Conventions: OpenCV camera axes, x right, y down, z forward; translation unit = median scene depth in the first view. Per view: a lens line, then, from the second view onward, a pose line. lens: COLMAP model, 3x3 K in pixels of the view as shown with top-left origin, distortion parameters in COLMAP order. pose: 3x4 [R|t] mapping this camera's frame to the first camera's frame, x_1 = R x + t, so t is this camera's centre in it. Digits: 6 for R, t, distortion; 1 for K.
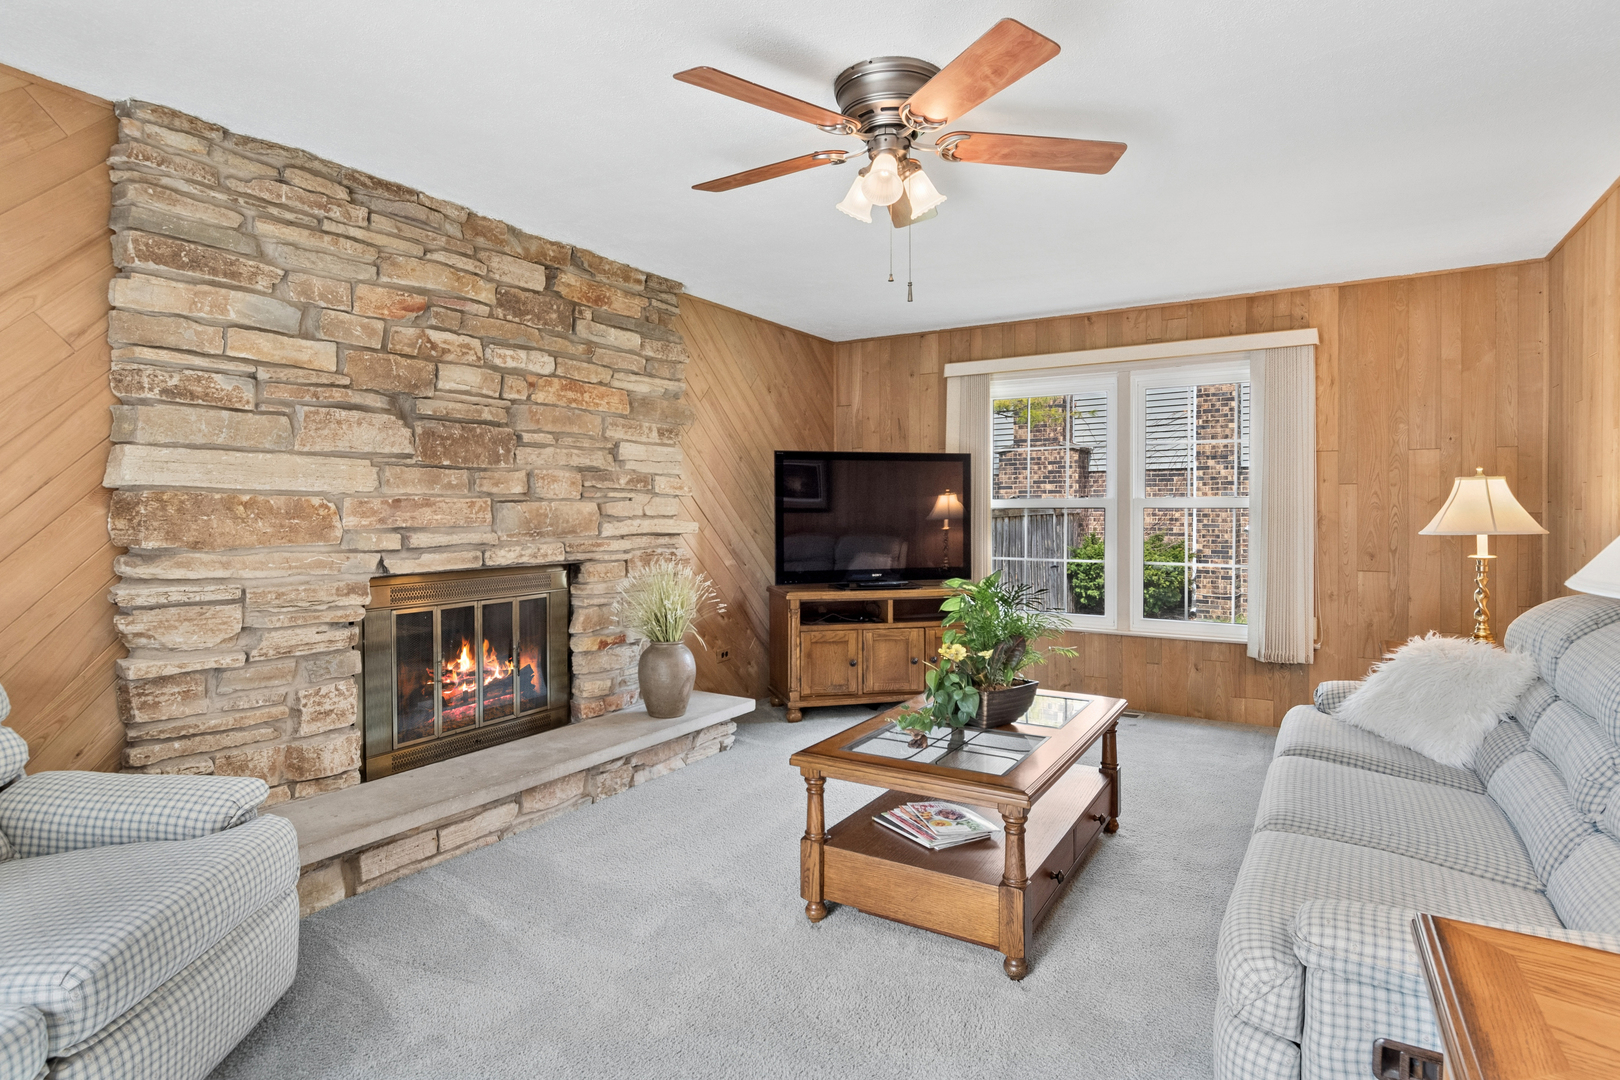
lens RADIAL K [[851.6, 0, 809.0], [0, 851.6, 528.1], [0, 0, 1]] dist [0.003420, -0.003252]
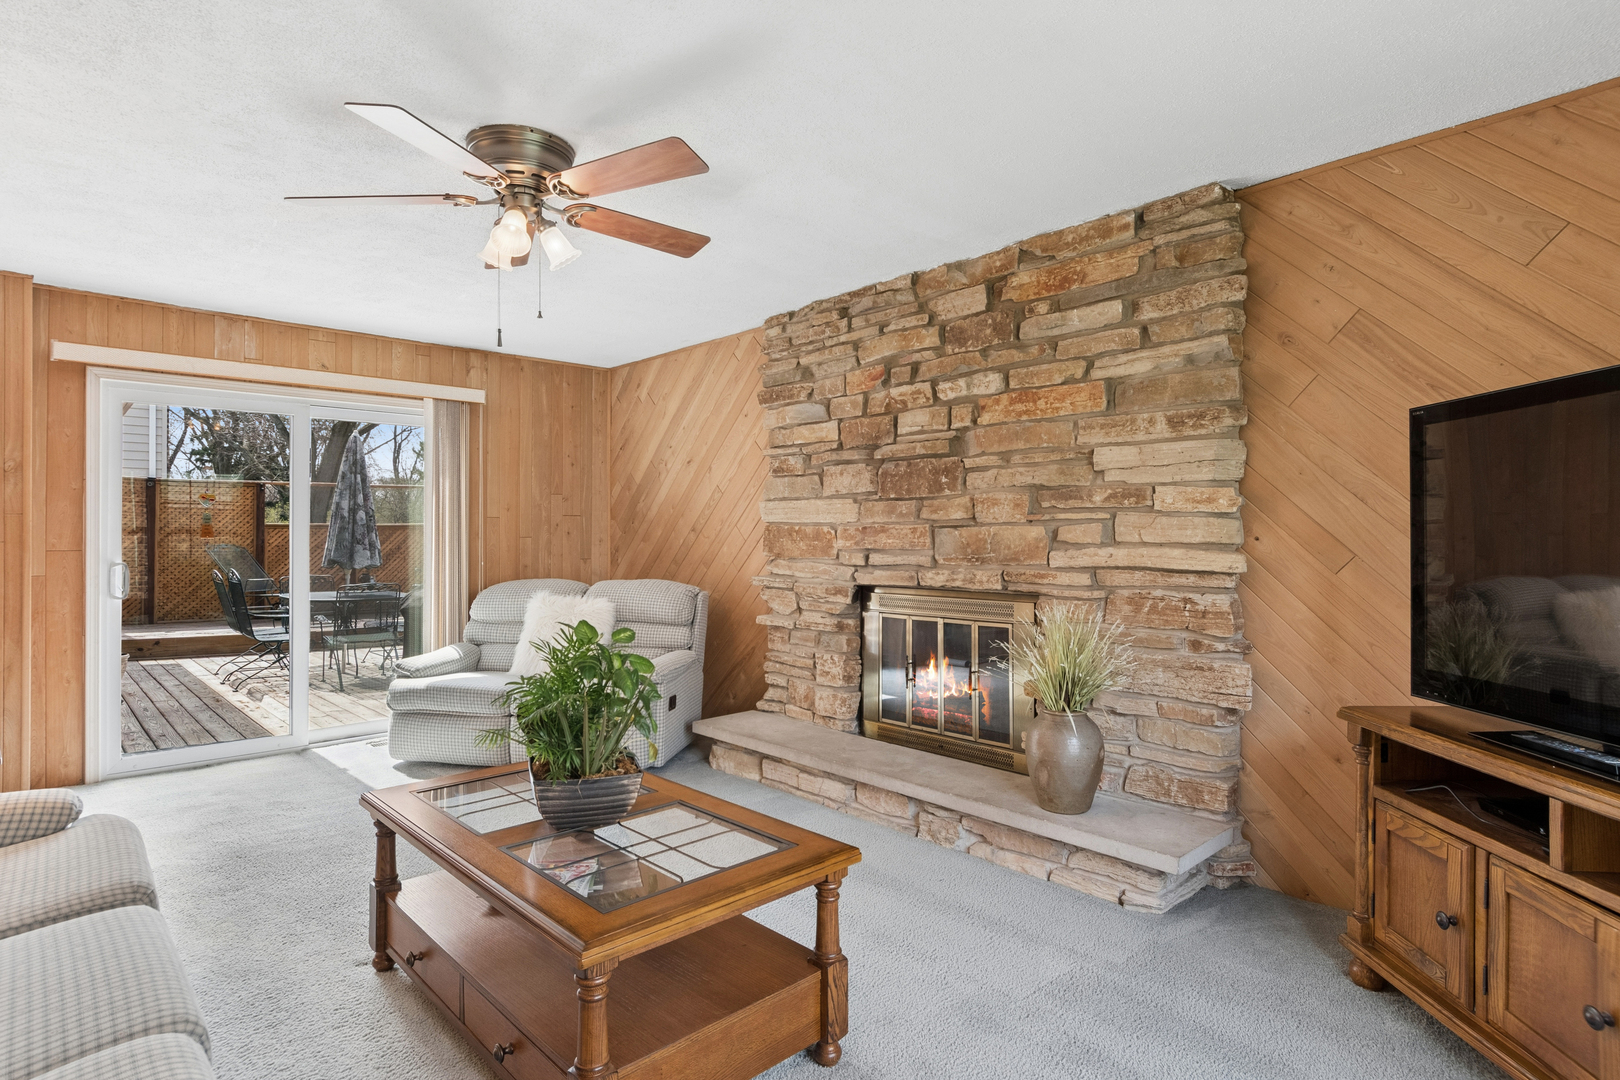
lens RADIAL K [[851.6, 0, 813.9], [0, 851.6, 540.2], [0, 0, 1]] dist [0.003420, -0.003252]
pose [[-0.273877, 0.005358, -0.961750, 0.705057], [-0.019697, 0.999744, 0.011178, -0.023652], [0.961563, 0.022005, -0.273701, 1.134593]]
